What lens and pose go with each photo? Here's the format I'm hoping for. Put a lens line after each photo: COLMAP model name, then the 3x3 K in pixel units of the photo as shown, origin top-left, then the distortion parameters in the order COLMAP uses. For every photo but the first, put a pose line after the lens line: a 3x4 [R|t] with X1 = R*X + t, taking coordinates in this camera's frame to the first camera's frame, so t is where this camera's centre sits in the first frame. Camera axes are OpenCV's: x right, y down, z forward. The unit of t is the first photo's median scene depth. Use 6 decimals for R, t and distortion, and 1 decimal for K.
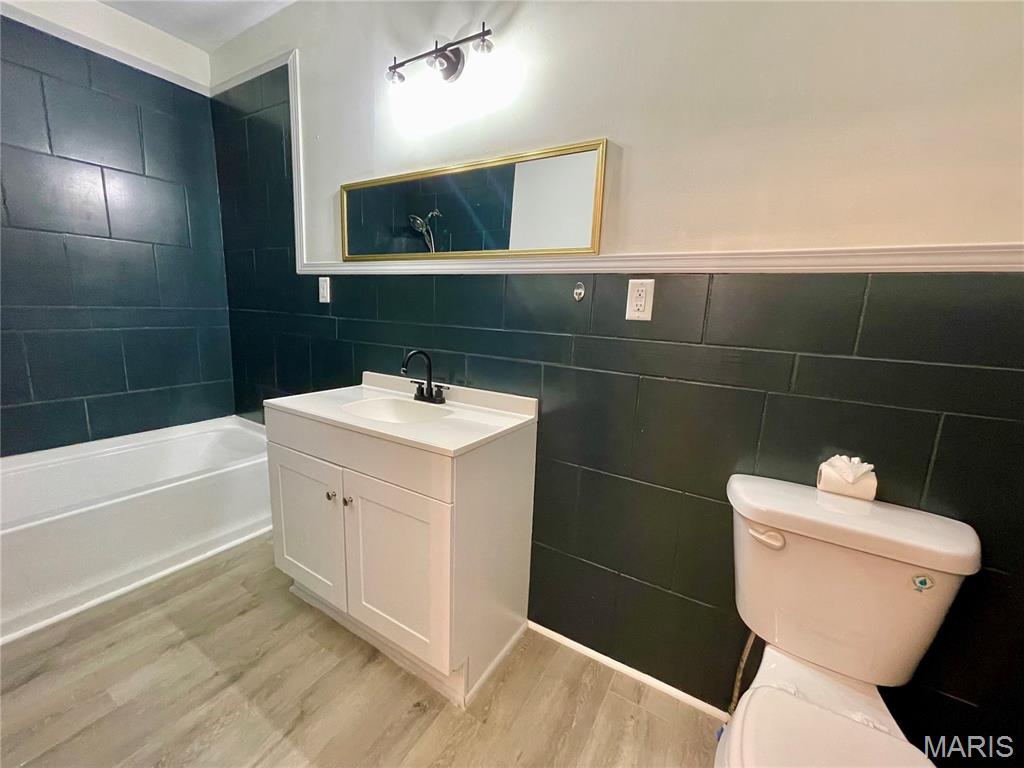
lens RADIAL K [[411.7, 0, 513.8], [0, 411.7, 378.9], [0, 0, 1]] dist [-0.000057, 0.000785]
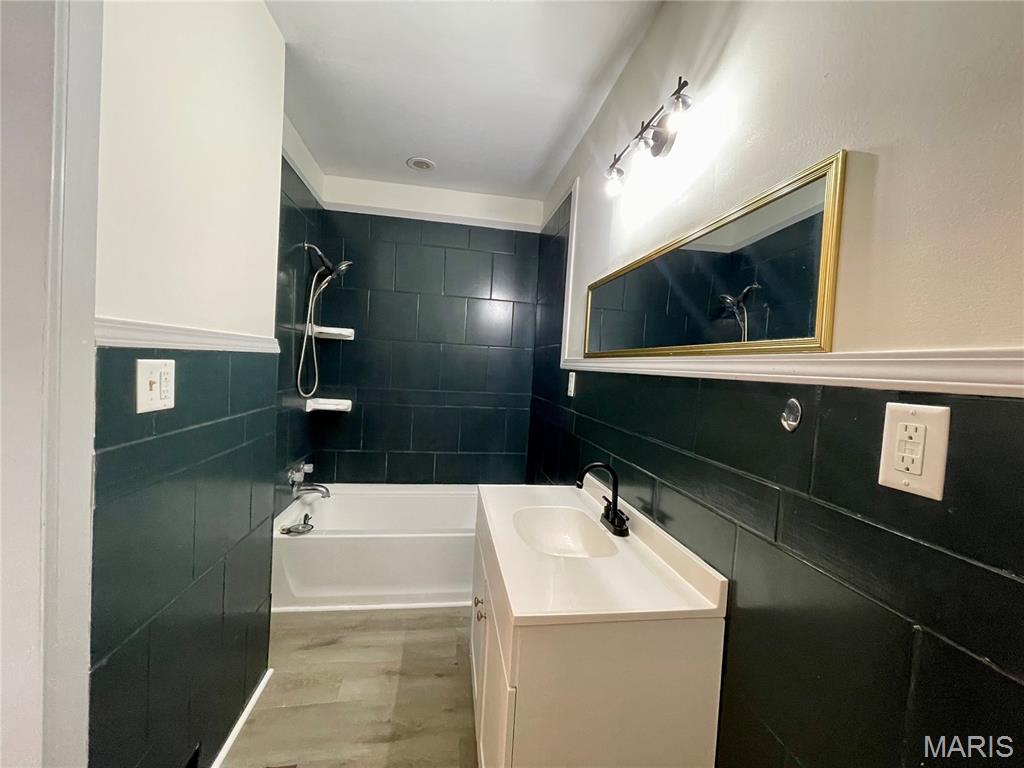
lens RADIAL K [[411.7, 0, 509.9], [0, 411.7, 383.1], [0, 0, 1]] dist [-0.000057, 0.000785]
pose [[0.657948, 0.026229, -0.752606, 0.275480], [-0.159978, 0.981450, -0.105652, -0.111541], [0.735875, 0.189914, 0.649939, 0.283446]]
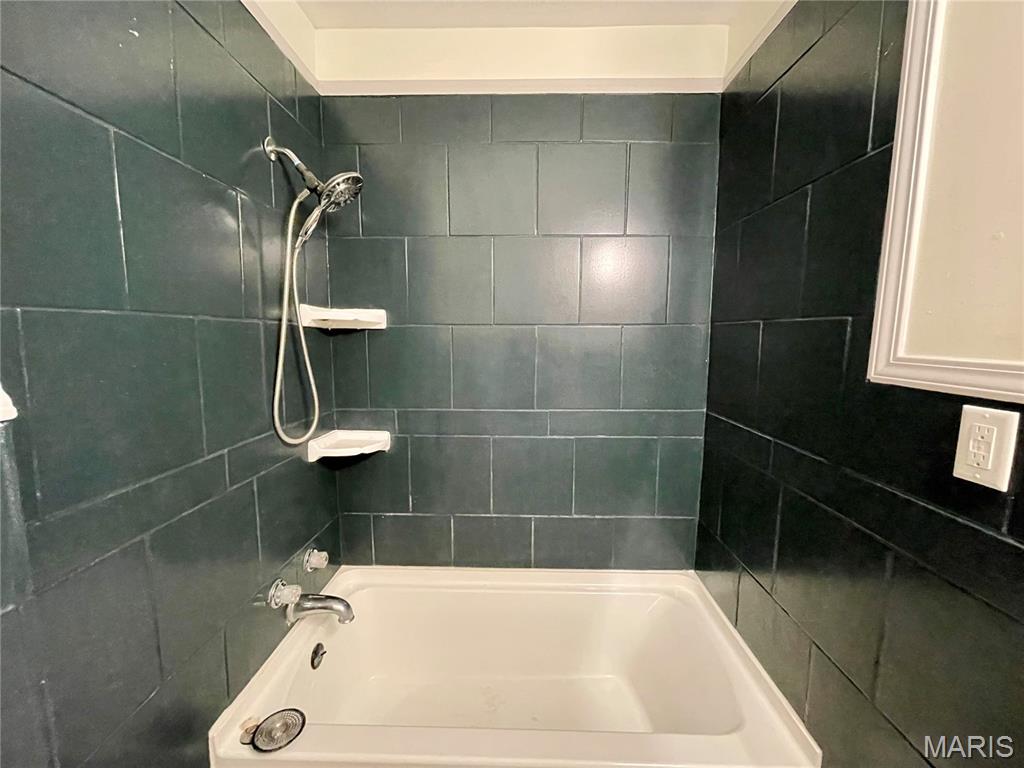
lens RADIAL K [[411.7, 0, 515.2], [0, 411.7, 386.1], [0, 0, 1]] dist [-0.000057, 0.000785]
pose [[0.512778, 0.064695, -0.856080, -0.490600], [-0.133830, 0.990990, -0.005271, -0.276132], [0.848026, 0.117272, 0.516816, 0.681964]]
